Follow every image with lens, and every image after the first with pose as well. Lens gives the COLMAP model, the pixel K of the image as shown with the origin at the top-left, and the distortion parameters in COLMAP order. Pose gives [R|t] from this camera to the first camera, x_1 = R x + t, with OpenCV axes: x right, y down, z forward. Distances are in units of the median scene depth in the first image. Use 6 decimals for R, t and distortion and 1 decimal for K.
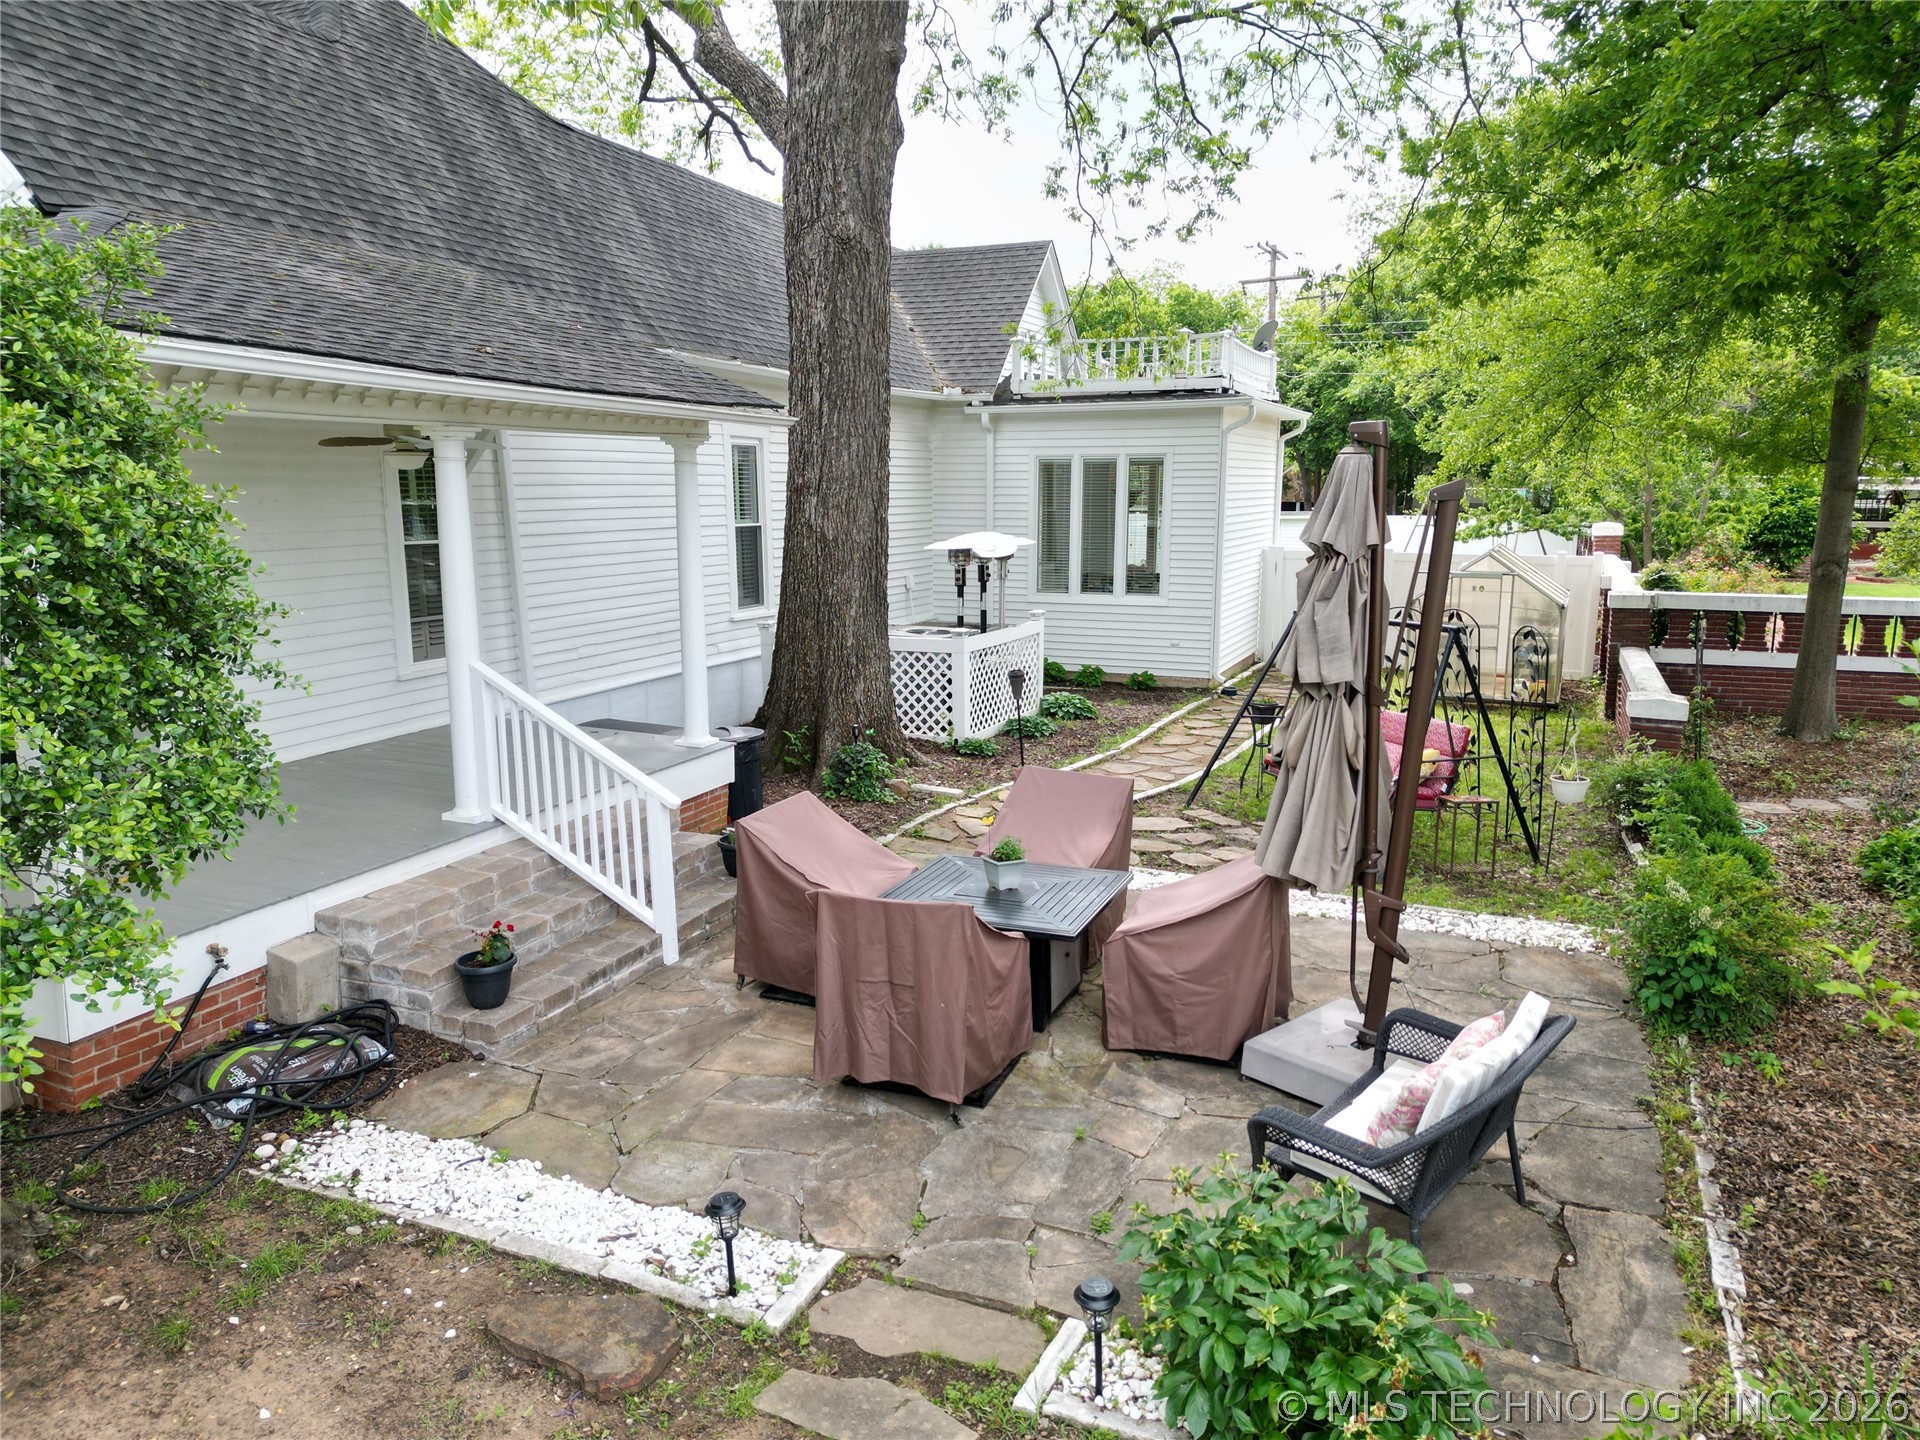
lens RADIAL K [[1361.4, 0, 960.0], [0, 1361.4, 720.0], [0, 0, 1]] dist [0.036169, -0.039006]
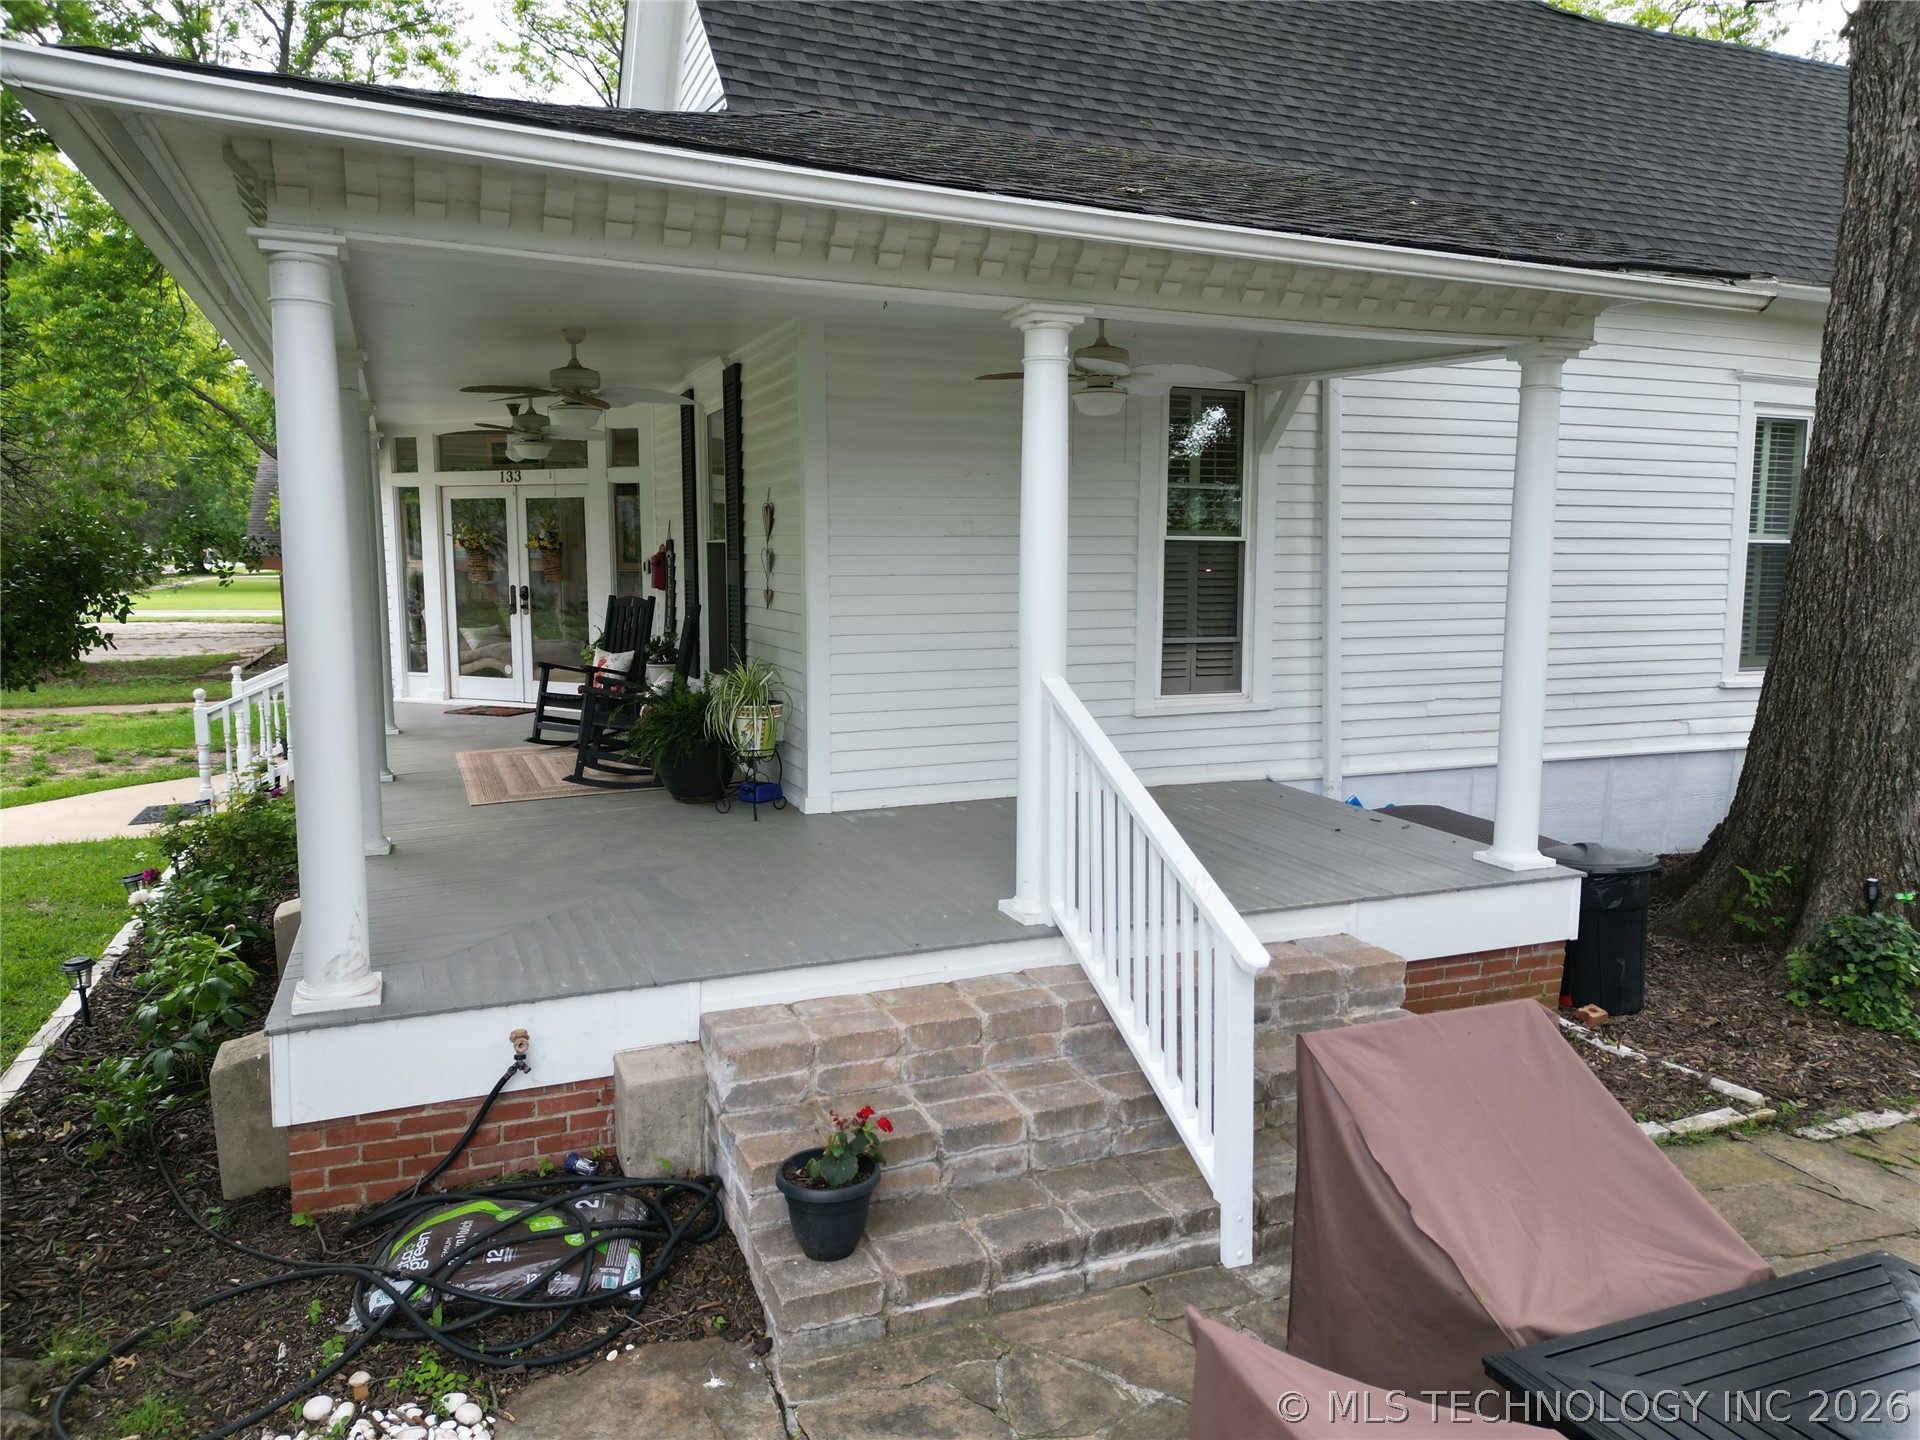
lens RADIAL K [[1332.6, 0, 965.7], [0, 1332.6, 720.2], [0, 0, 1]] dist [0.055021, -0.039290]
pose [[0.701097, 0.086442, -0.707807, 0.066435], [-0.128286, 0.991719, -0.005954, -0.013984], [0.701432, 0.094976, 0.706380, 0.556976]]
